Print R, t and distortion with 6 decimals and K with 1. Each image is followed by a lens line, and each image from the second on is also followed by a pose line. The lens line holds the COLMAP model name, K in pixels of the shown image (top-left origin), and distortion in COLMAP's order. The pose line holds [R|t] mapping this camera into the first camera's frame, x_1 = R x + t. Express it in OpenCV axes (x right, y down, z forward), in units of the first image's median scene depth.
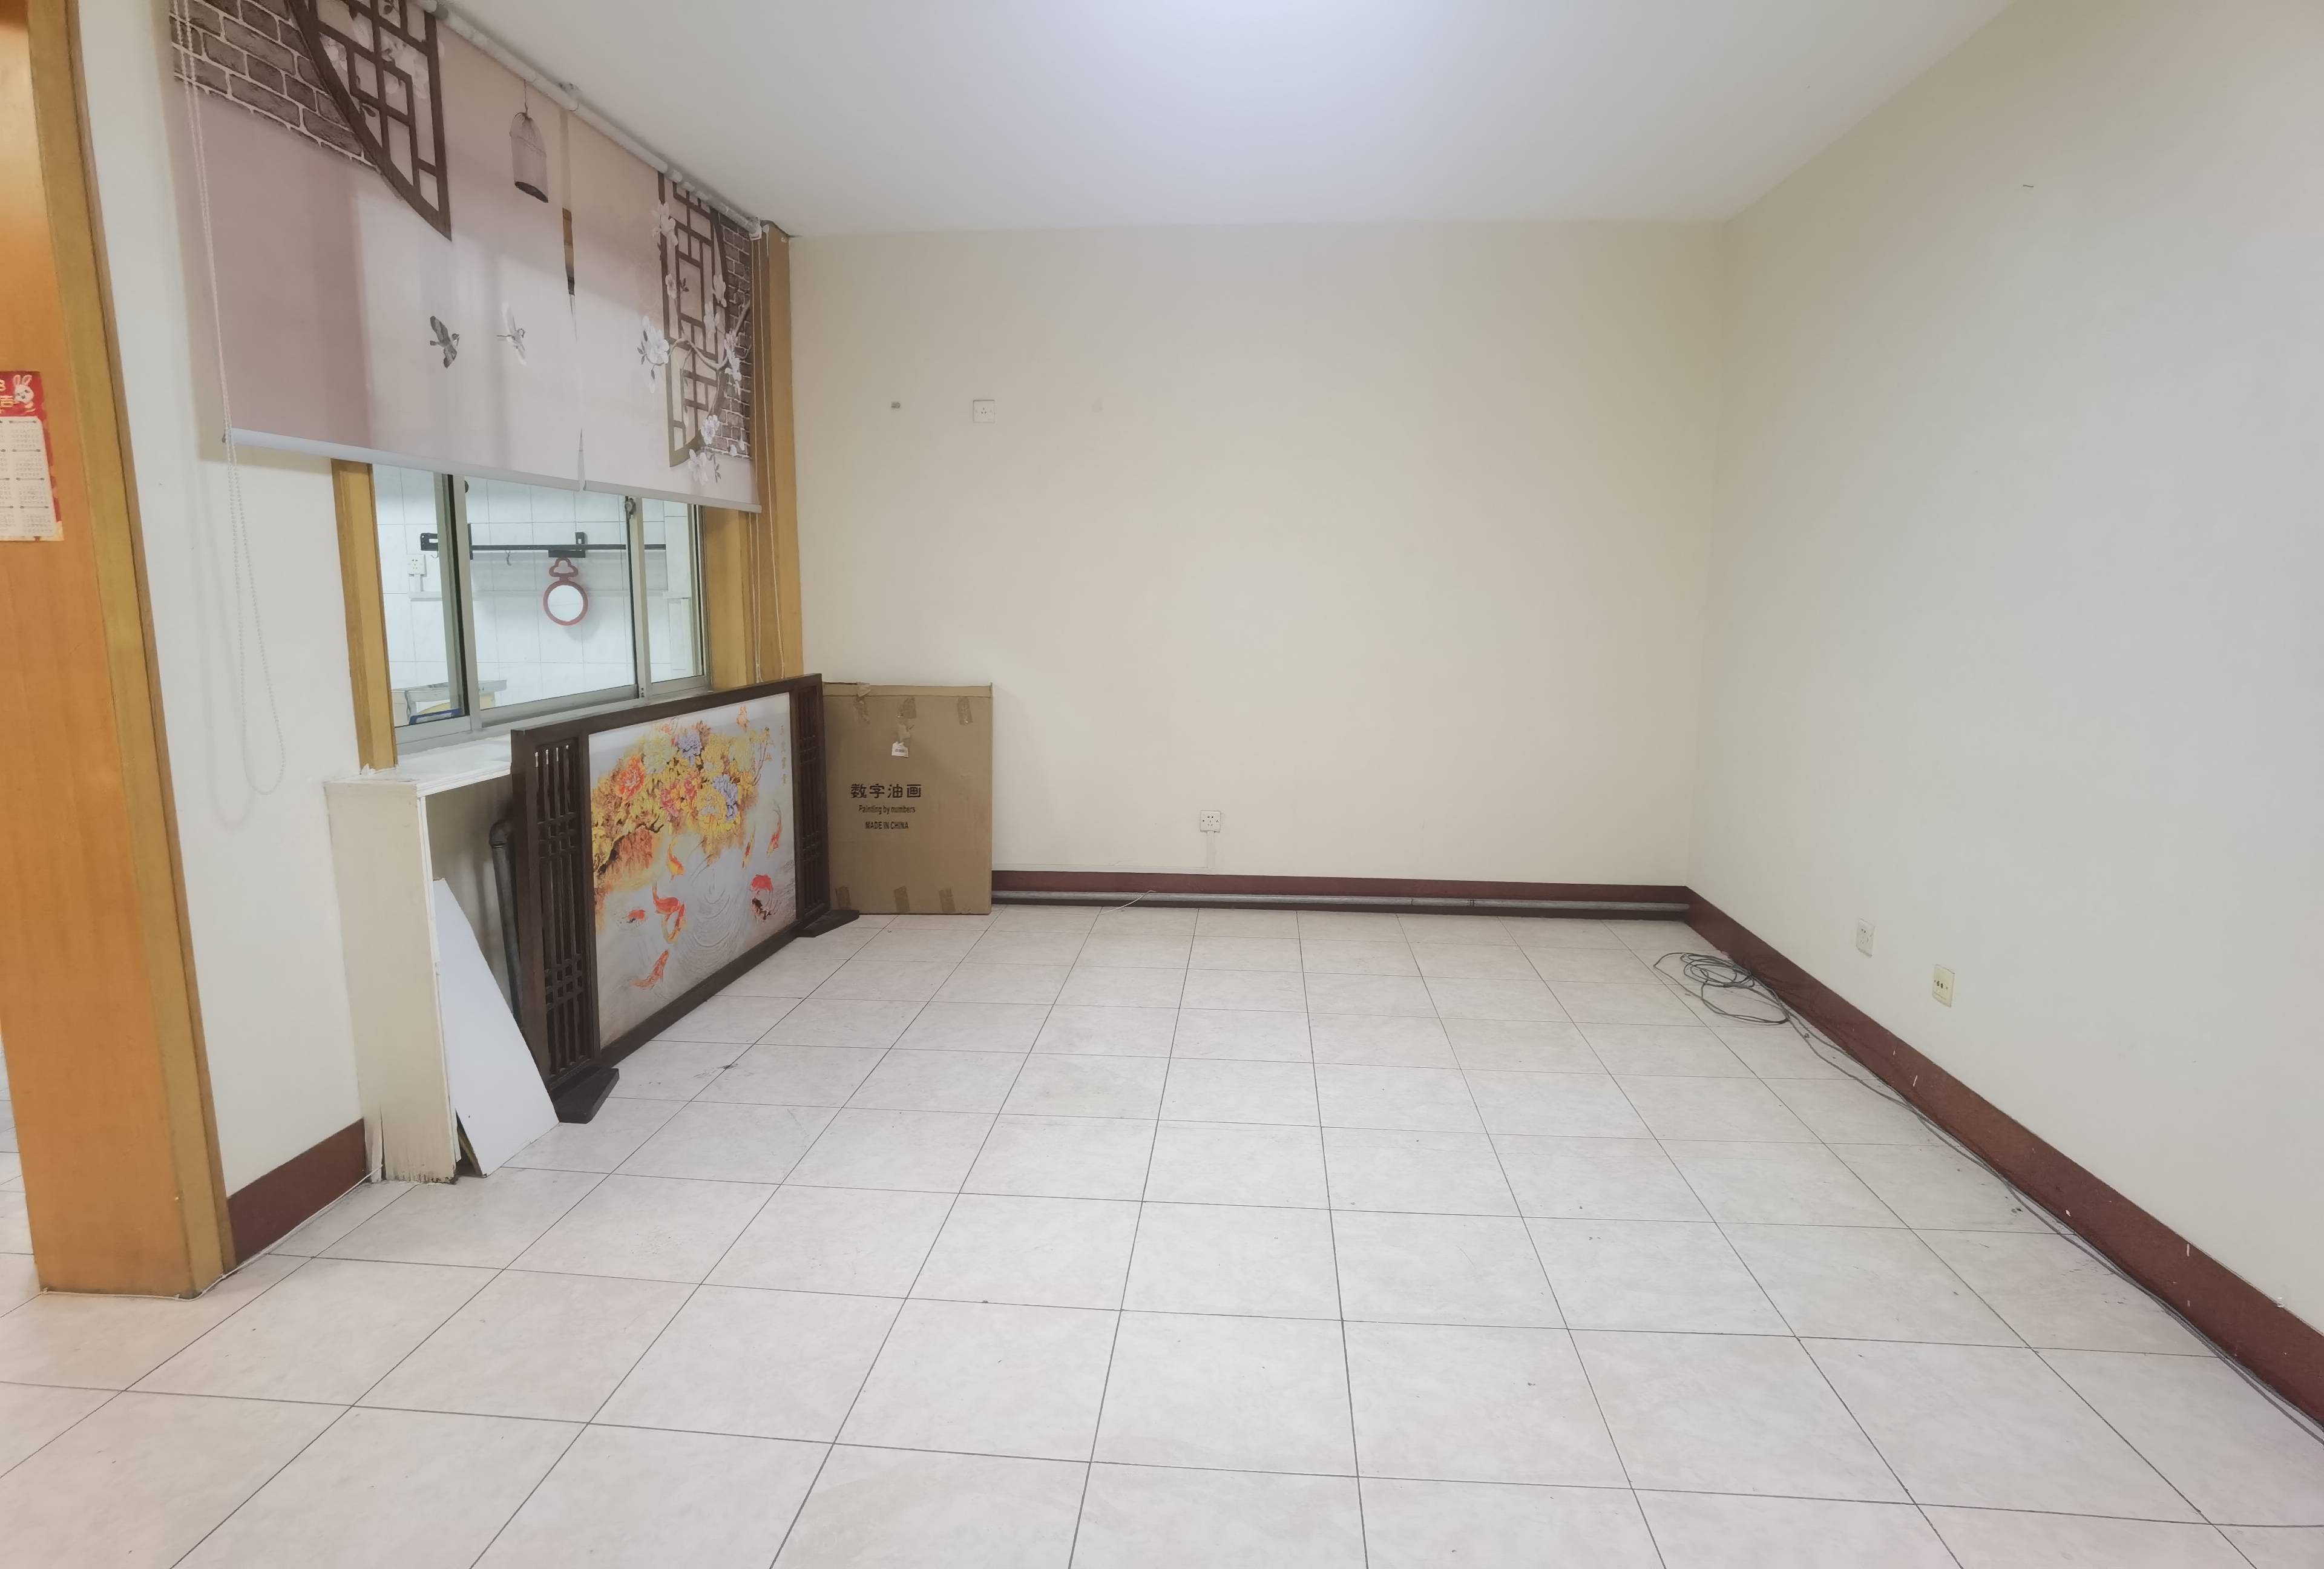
lens RADIAL K [[1235.9, 0, 1160.0], [0, 1235.9, 773.2], [0, 0, 1]] dist [-0.003347, -0.000414]
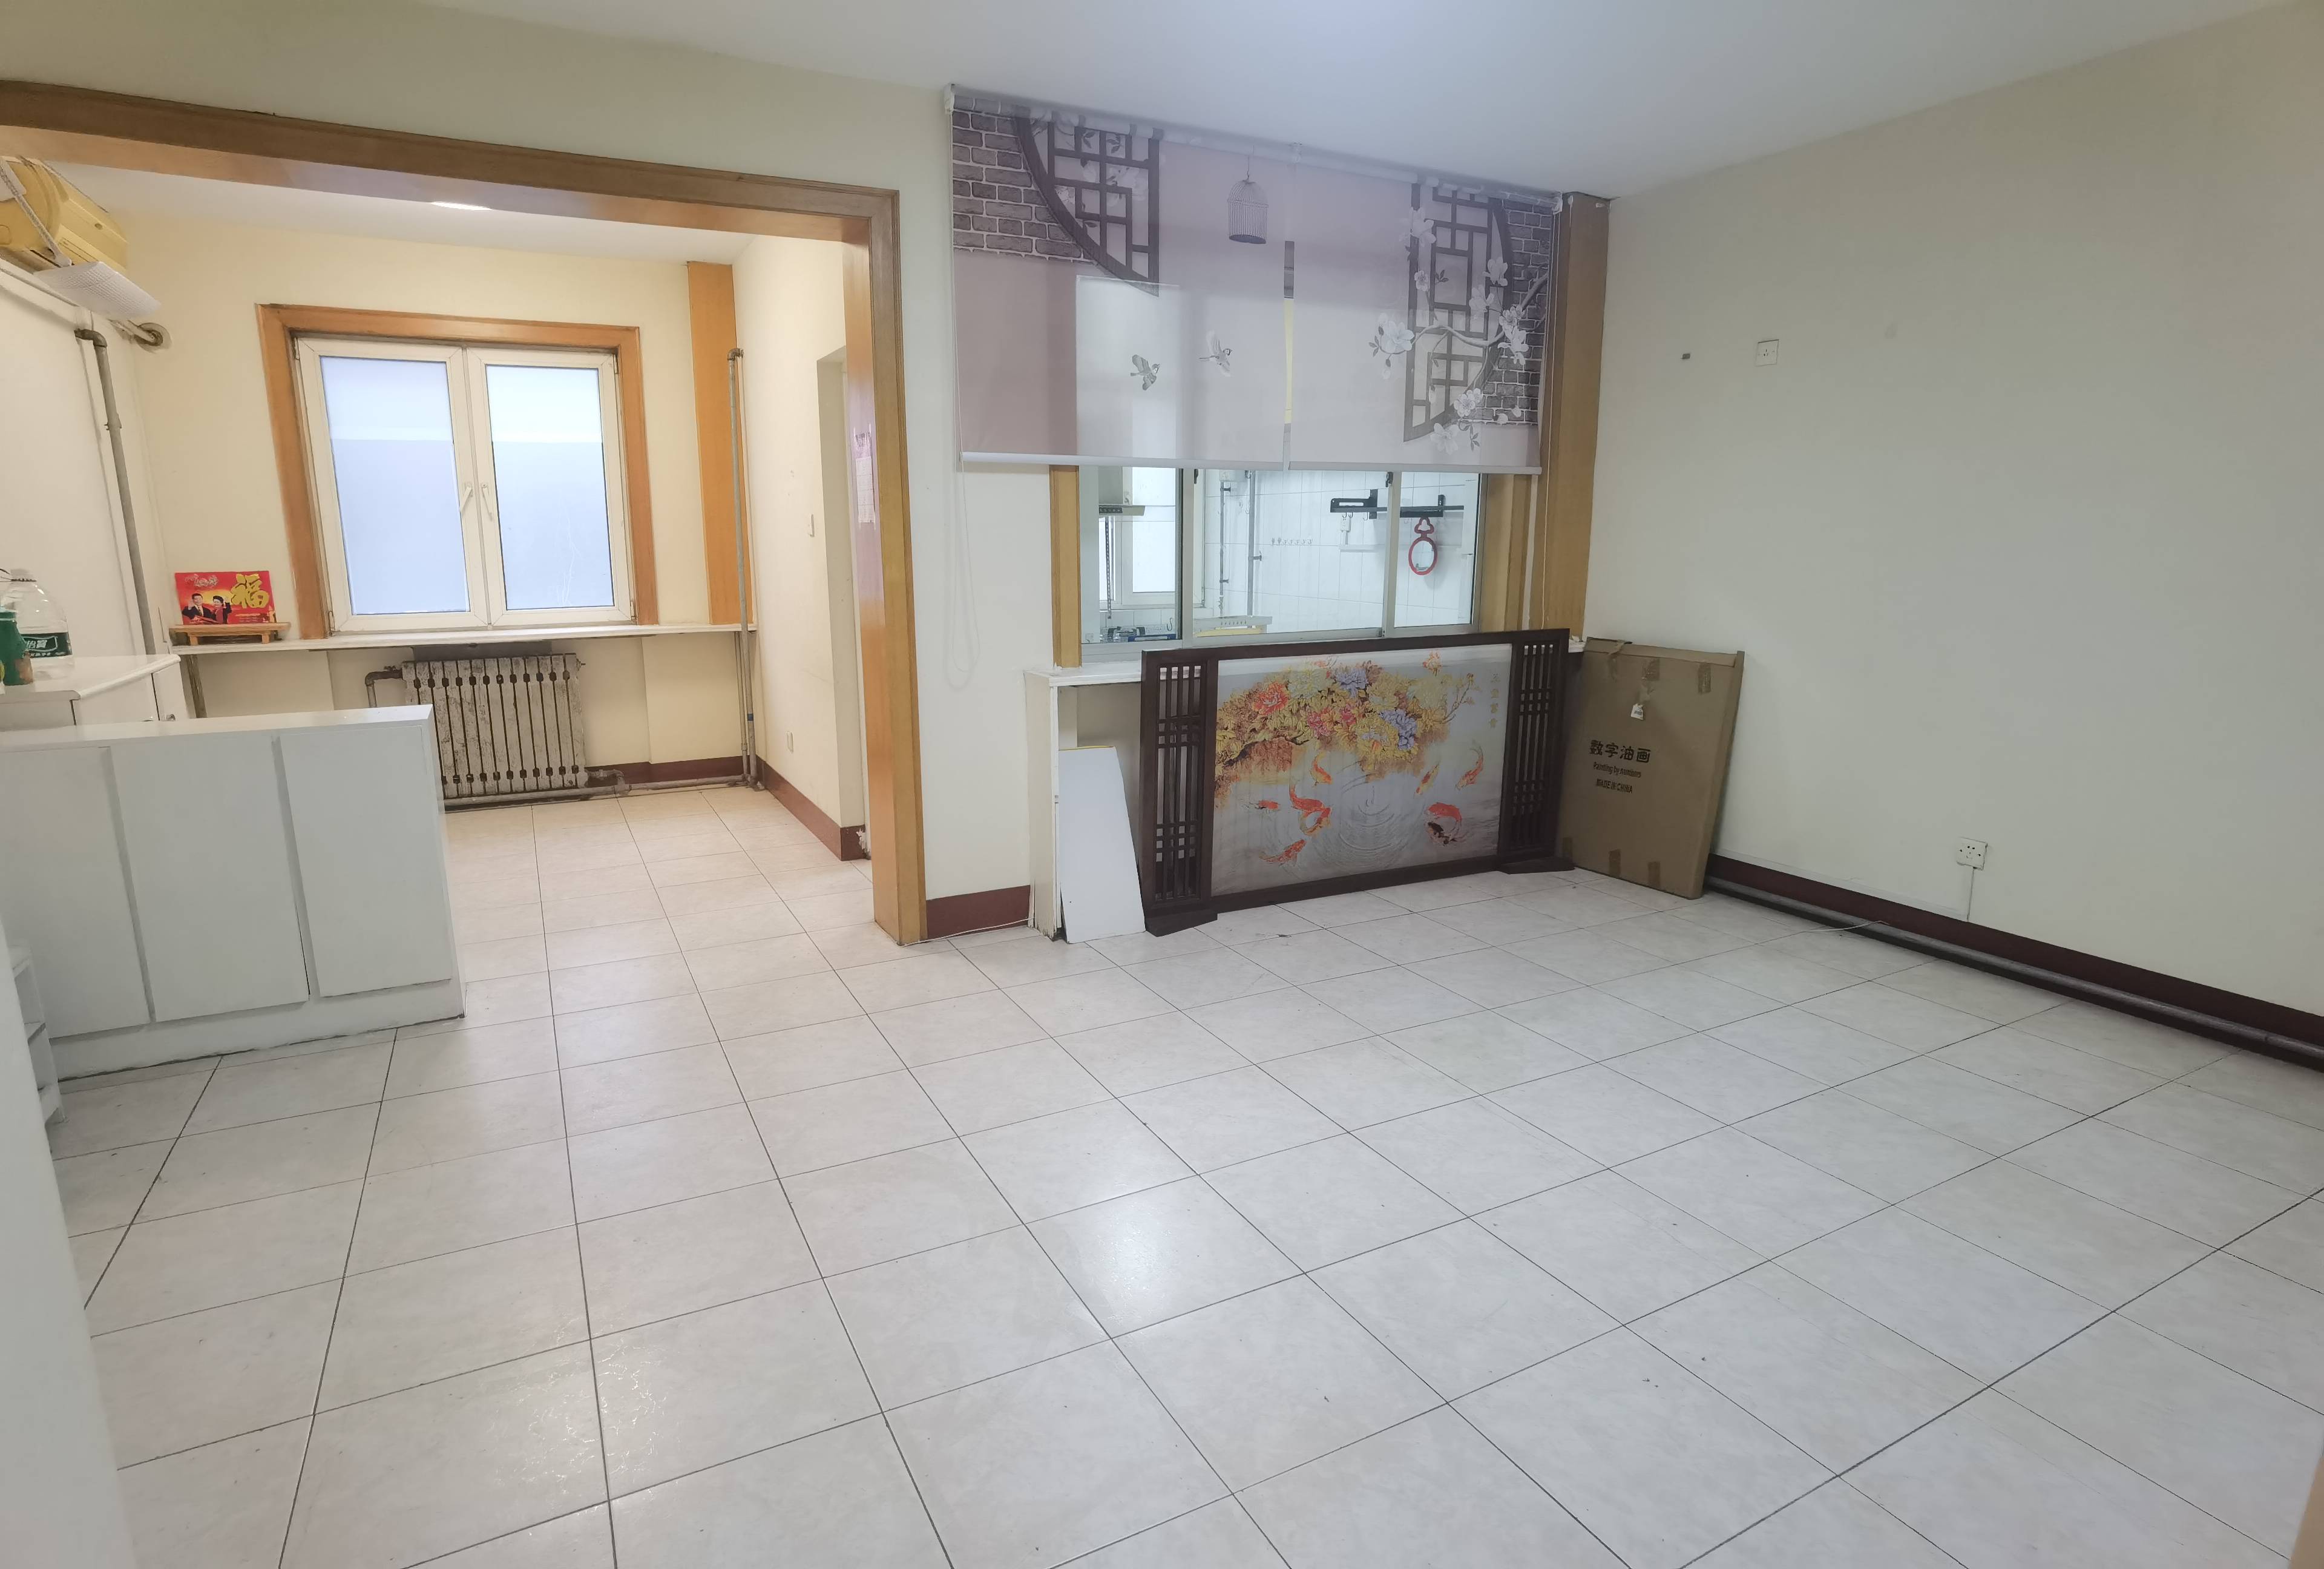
lens RADIAL K [[1235.9, 0, 1160.0], [0, 1235.9, 773.2], [0, 0, 1]] dist [-0.003347, -0.000414]
pose [[0.543117, 0.161713, -0.823937, 0.472461], [-0.127840, 0.985764, 0.109206, -0.035260], [0.829868, 0.046021, 0.556059, 0.169150]]
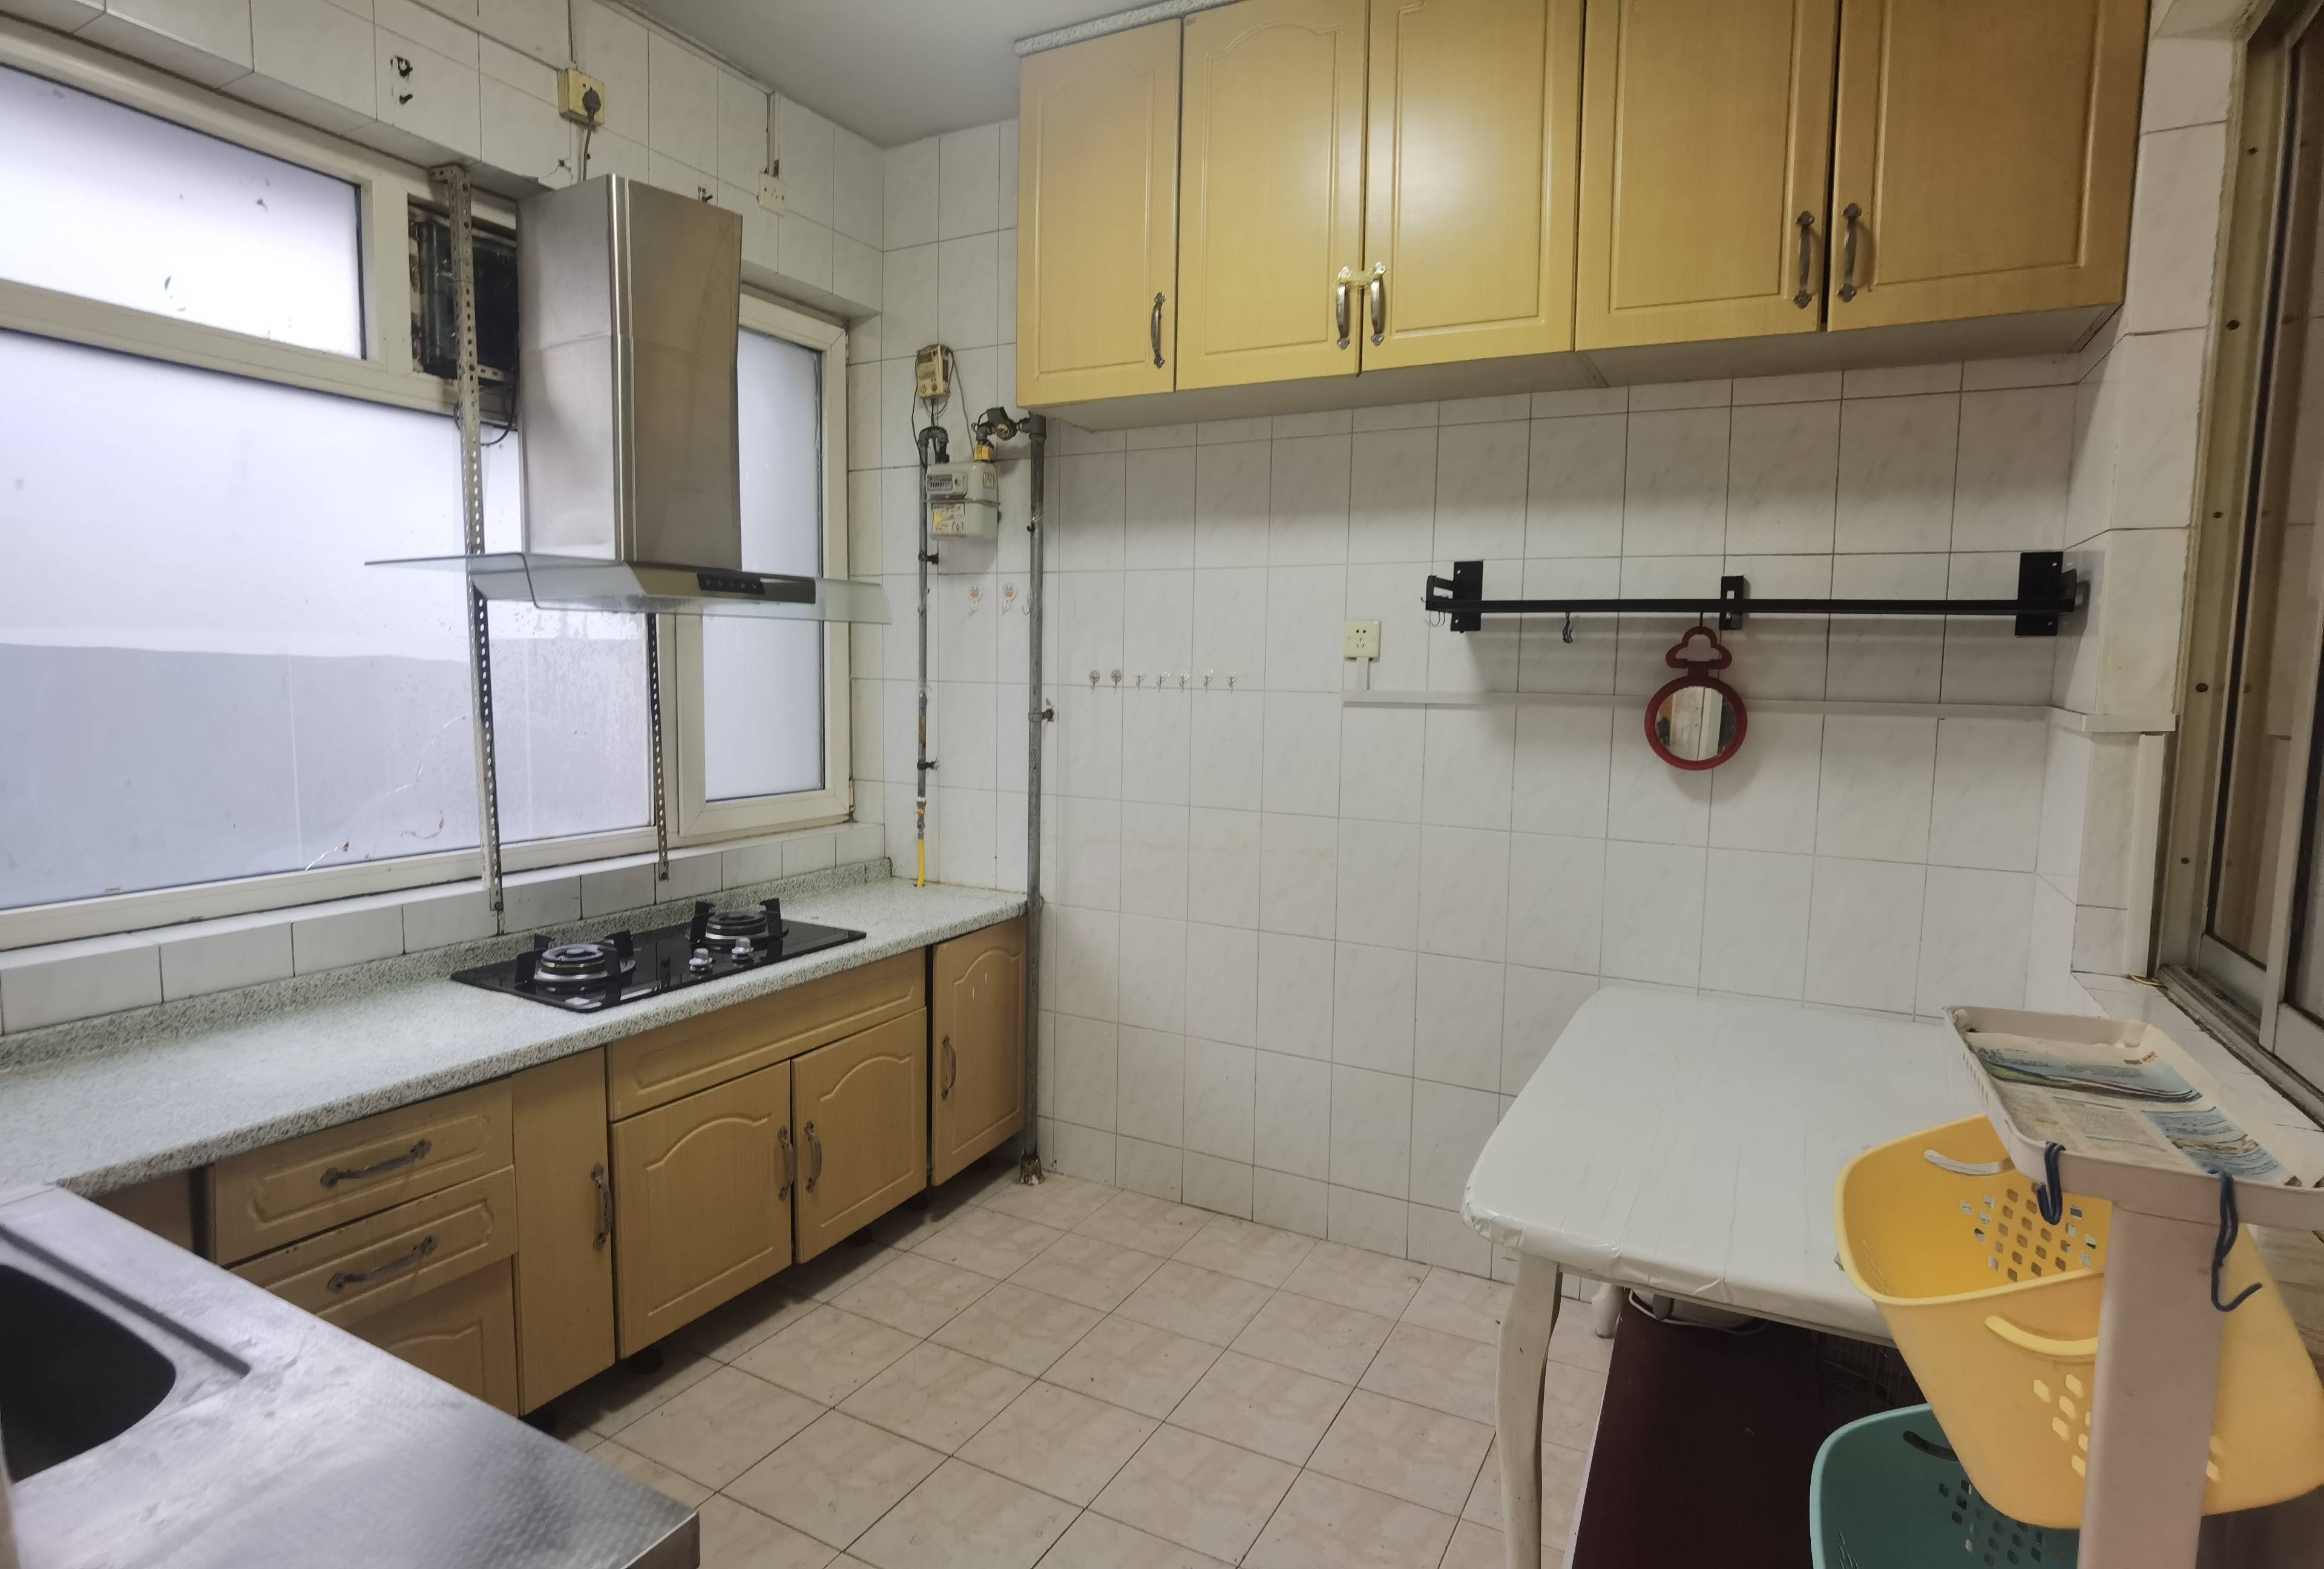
lens RADIAL K [[1235.9, 0, 1160.0], [0, 1235.9, 773.2], [0, 0, 1]] dist [-0.003347, -0.000414]
pose [[0.914125, 0.050945, -0.402218, -0.574057], [-0.077075, 0.995819, -0.049037, -0.095974], [0.398038, 0.075827, 0.914230, 0.586860]]
